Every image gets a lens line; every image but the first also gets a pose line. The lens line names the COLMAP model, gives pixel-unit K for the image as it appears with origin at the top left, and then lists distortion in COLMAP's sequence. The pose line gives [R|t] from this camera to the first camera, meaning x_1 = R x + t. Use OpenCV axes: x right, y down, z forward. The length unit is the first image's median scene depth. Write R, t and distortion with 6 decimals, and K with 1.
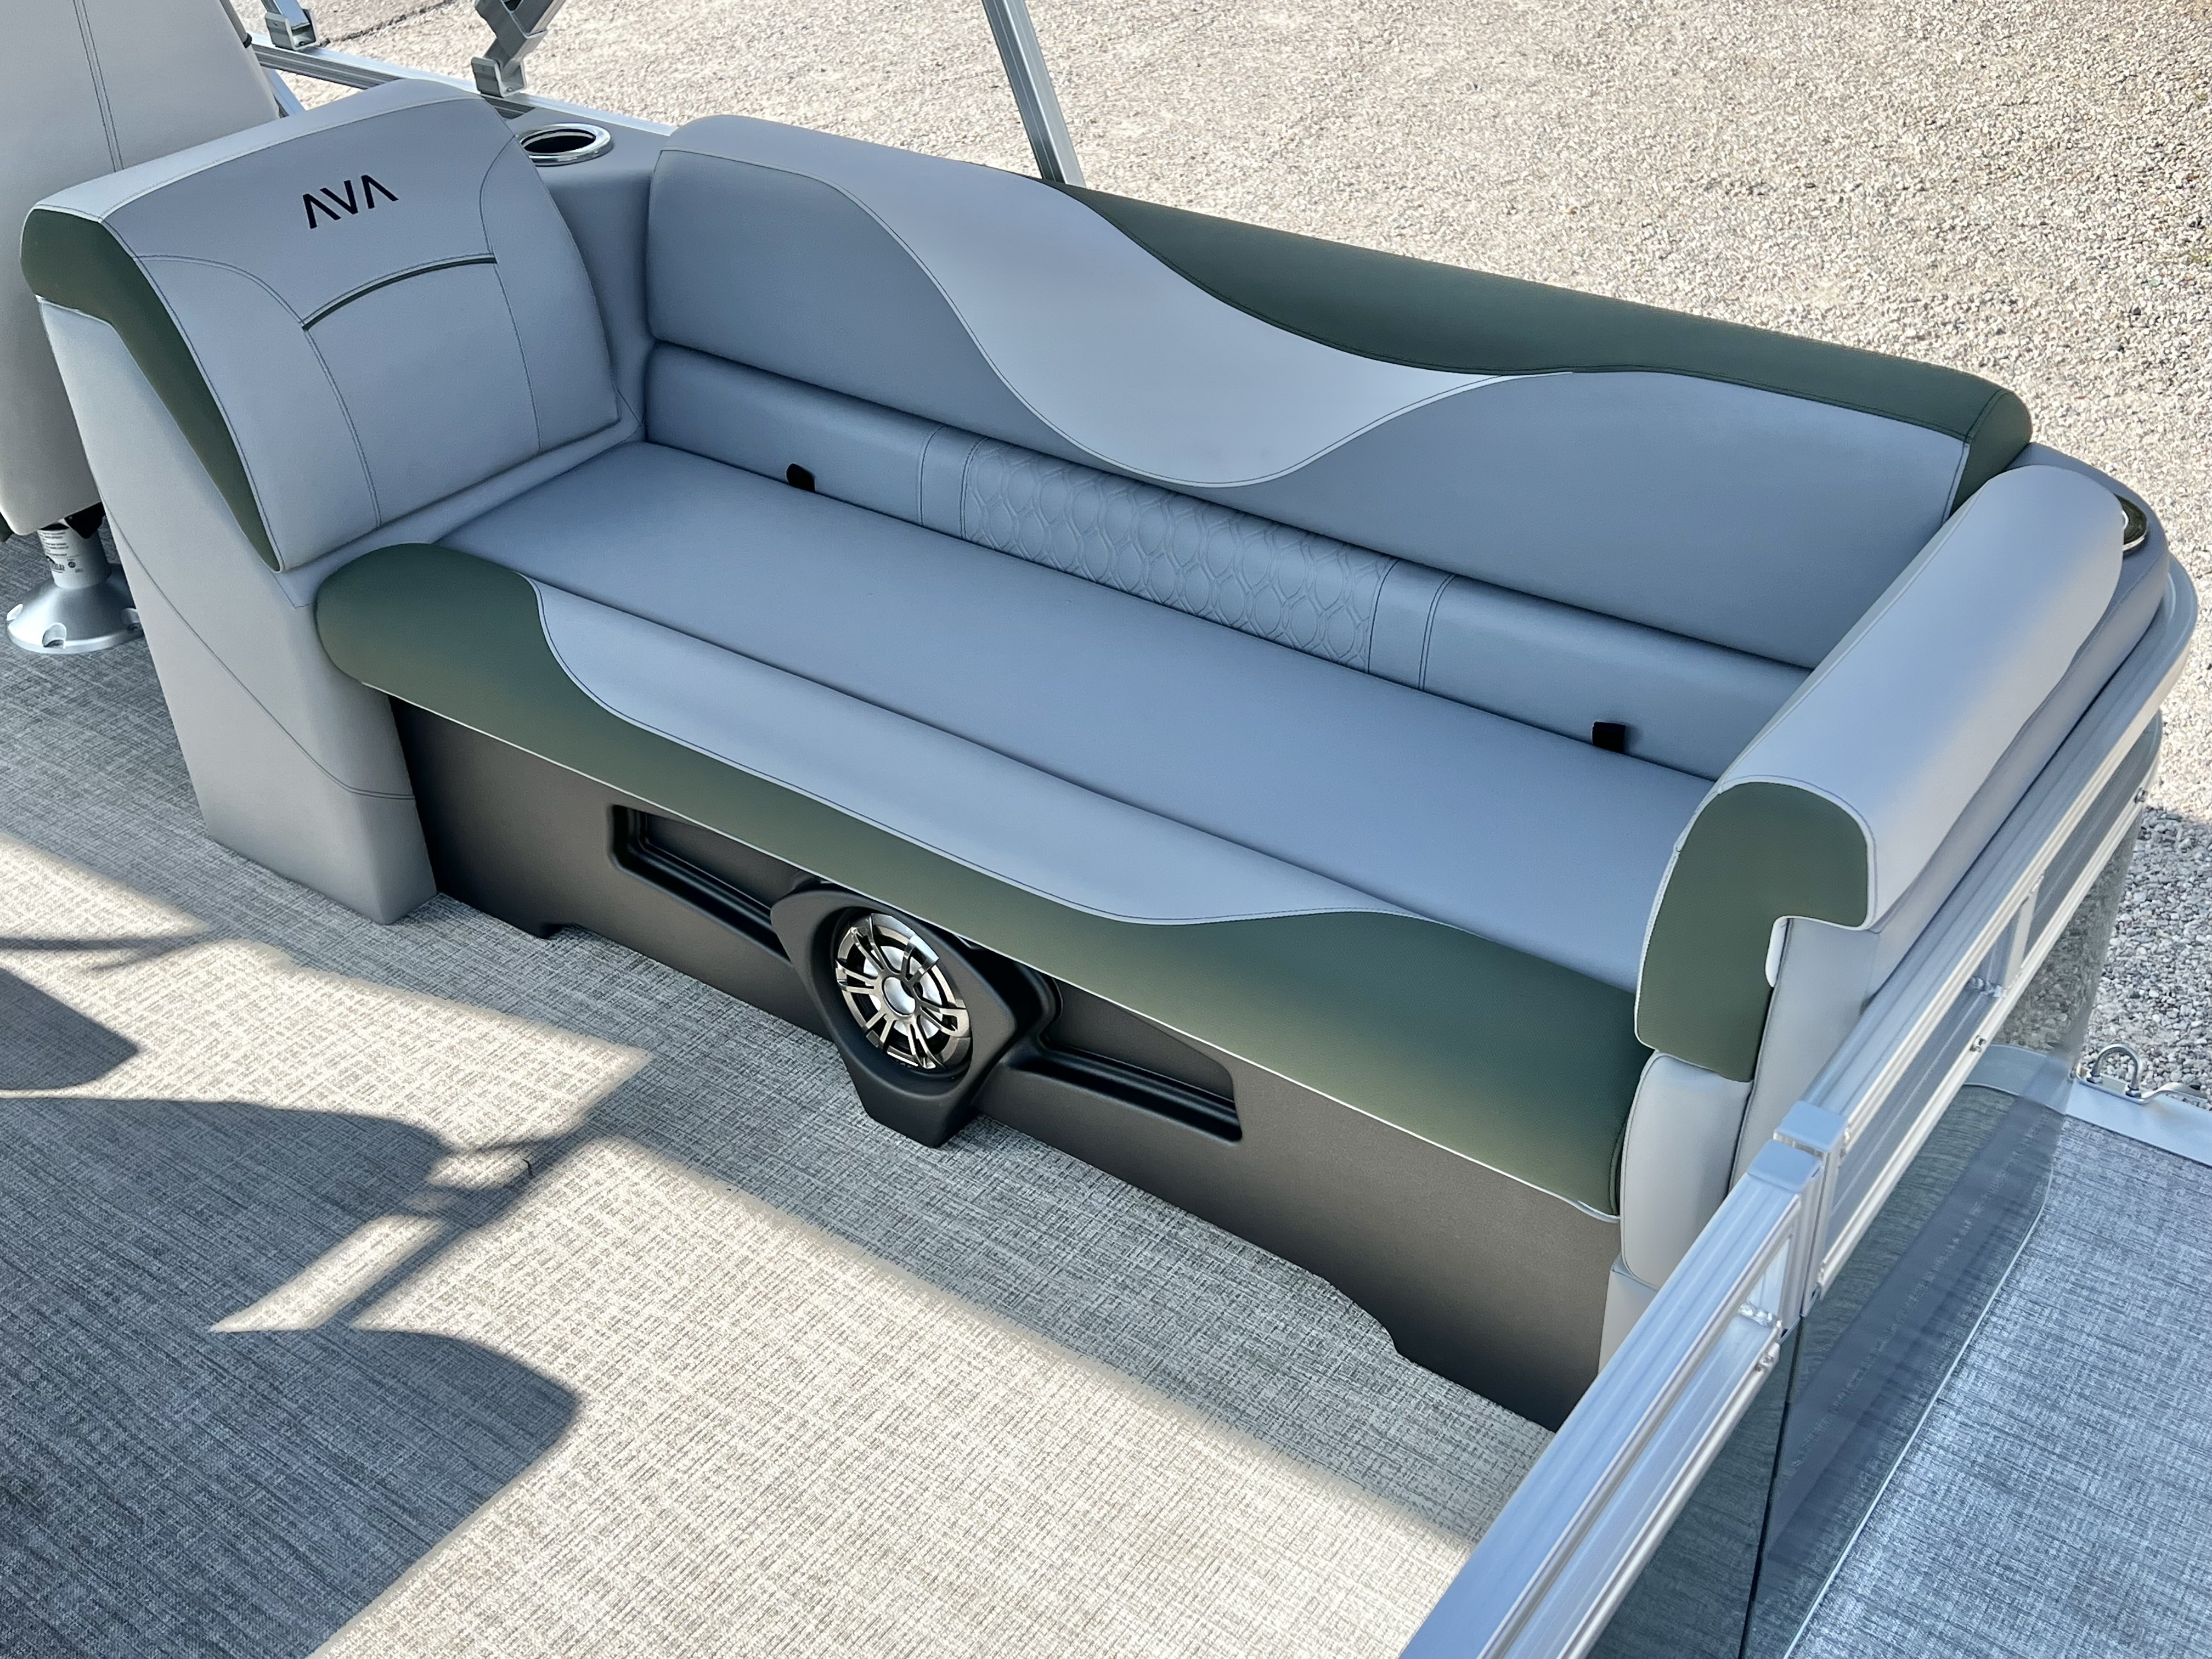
lens RADIAL K [[2274.1, 0, 1101.4], [0, 2274.1, 872.4], [0, 0, 1]] dist [0.038704, 0.000000]
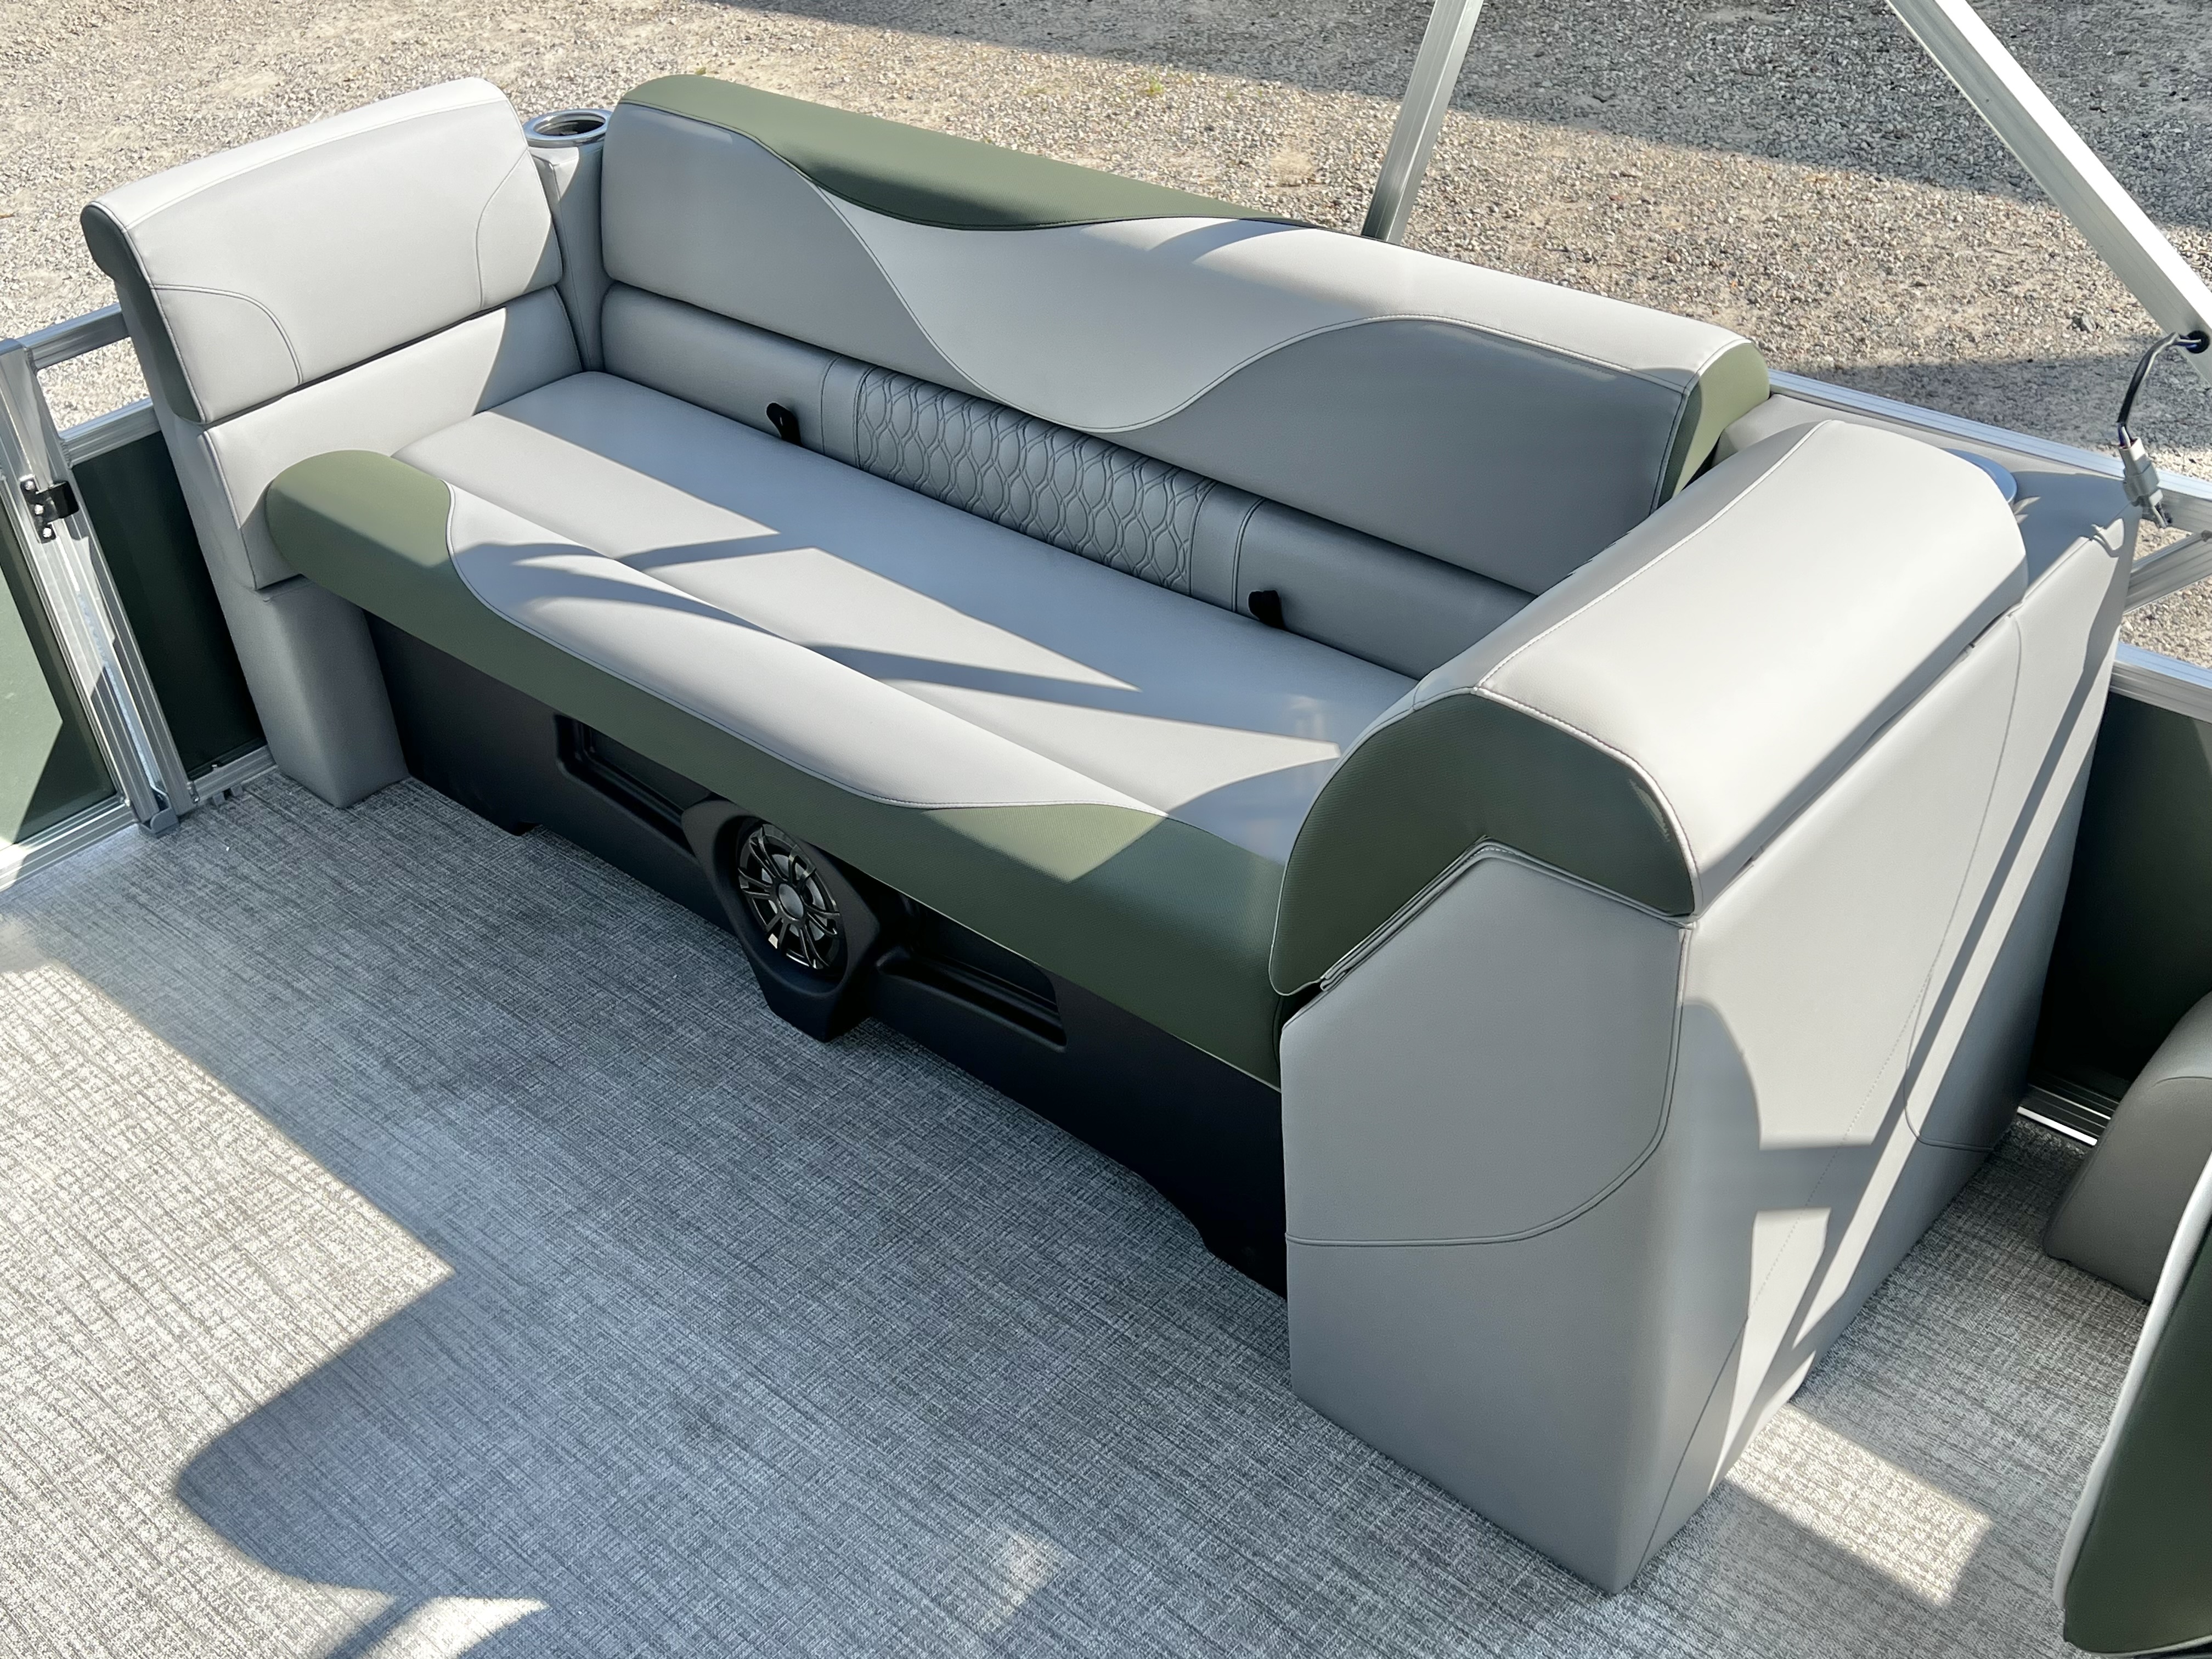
lens RADIAL K [[2266.0, 0, 1106.0], [0, 2266.0, 807.5], [0, 0, 1]] dist [0.030280, 0.000000]
pose [[-0.989490, 0.029078, 0.141650, -0.653521], [0.143347, 0.326082, 0.934410, -0.615185], [-0.019018, 0.944894, -0.326823, 0.872174]]
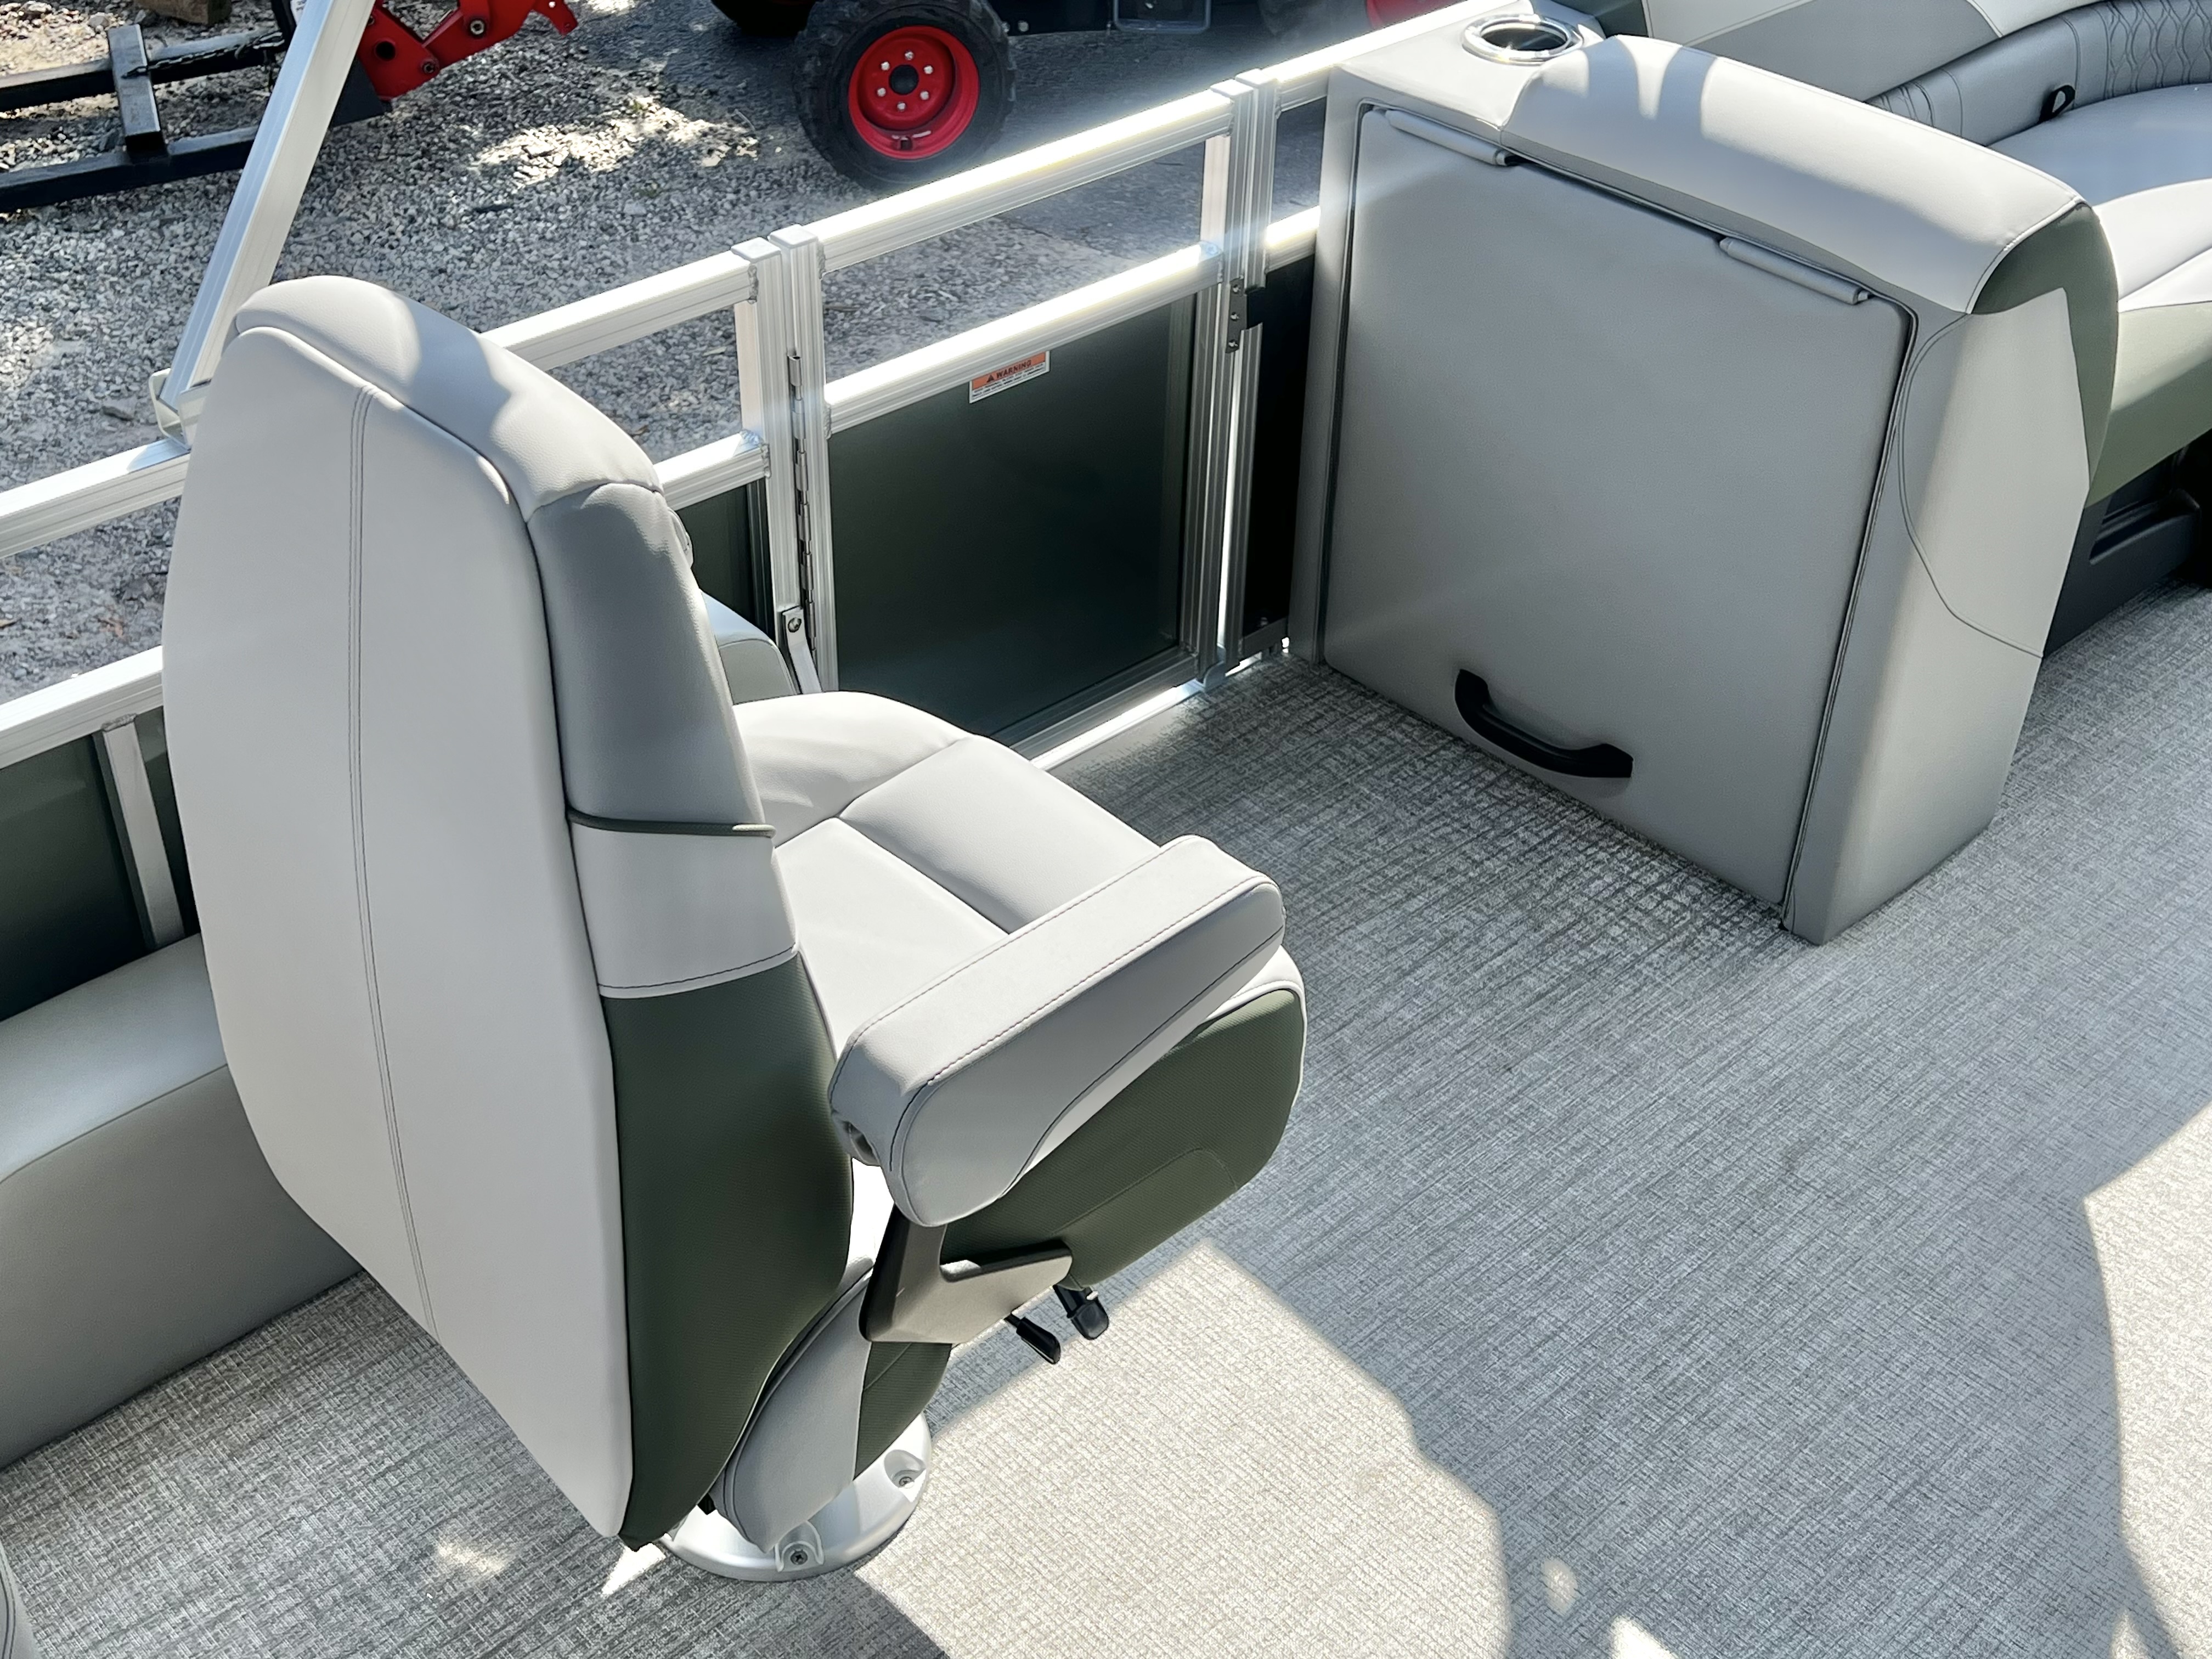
lens RADIAL K [[2598.5, 0, 1071.8], [0, 2598.5, 843.6], [0, 0, 1]] dist [0.049167, 0.000000]
pose [[-0.179810, 0.614643, -0.768038, -0.435231], [-0.581577, 0.563275, 0.586932, -0.510604], [0.793371, 0.552209, 0.256180, 0.699370]]
